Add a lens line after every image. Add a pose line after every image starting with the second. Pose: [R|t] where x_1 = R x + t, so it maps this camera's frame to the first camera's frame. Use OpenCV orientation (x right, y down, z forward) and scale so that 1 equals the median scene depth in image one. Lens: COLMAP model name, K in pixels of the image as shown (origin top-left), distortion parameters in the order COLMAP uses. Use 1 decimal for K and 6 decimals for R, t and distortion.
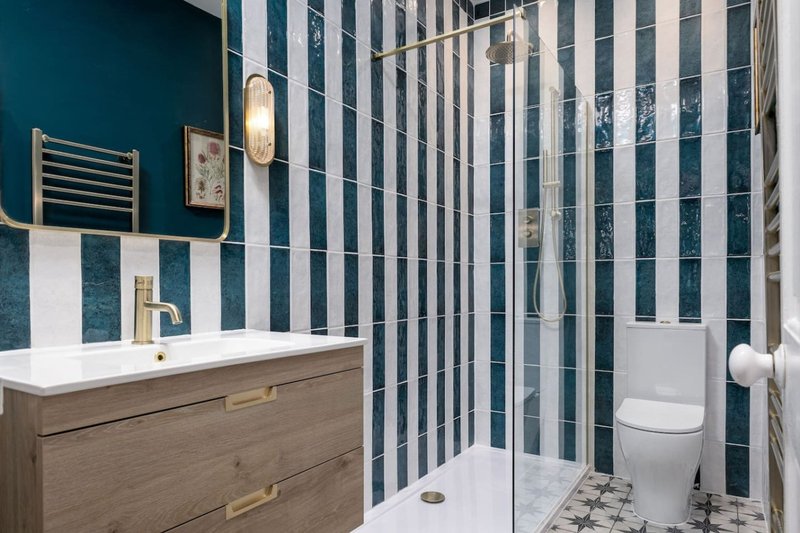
lens RADIAL K [[526.5, 0, 399.9], [0, 526.5, 271.4], [0, 0, 1]] dist [0.007484, 0.000690]
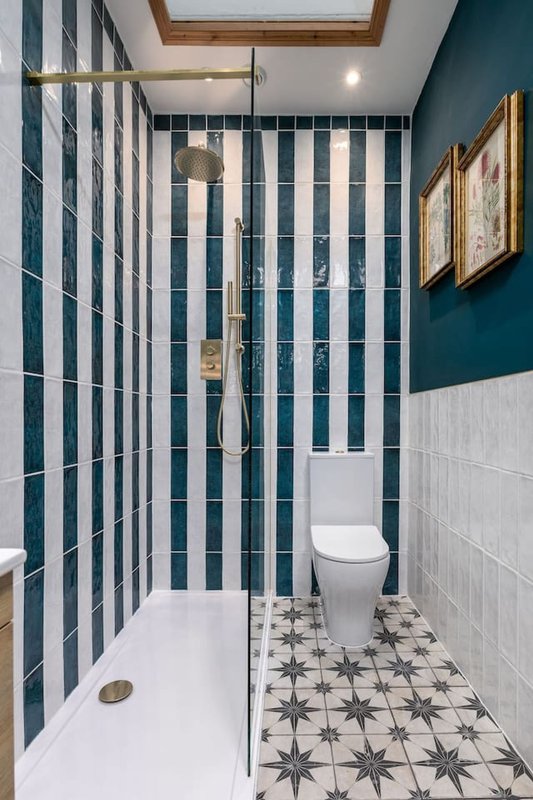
lens RADIAL K [[404.2, 0, 294.3], [0, 404.2, 418.2], [0, 0, 1]] dist [-0.012420, 0.002107]
pose [[0.849481, 0.000493, 0.527619, -0.023244], [-0.014008, 0.999668, 0.021618, 0.008253], [-0.527433, -0.025755, 0.849206, 0.312797]]
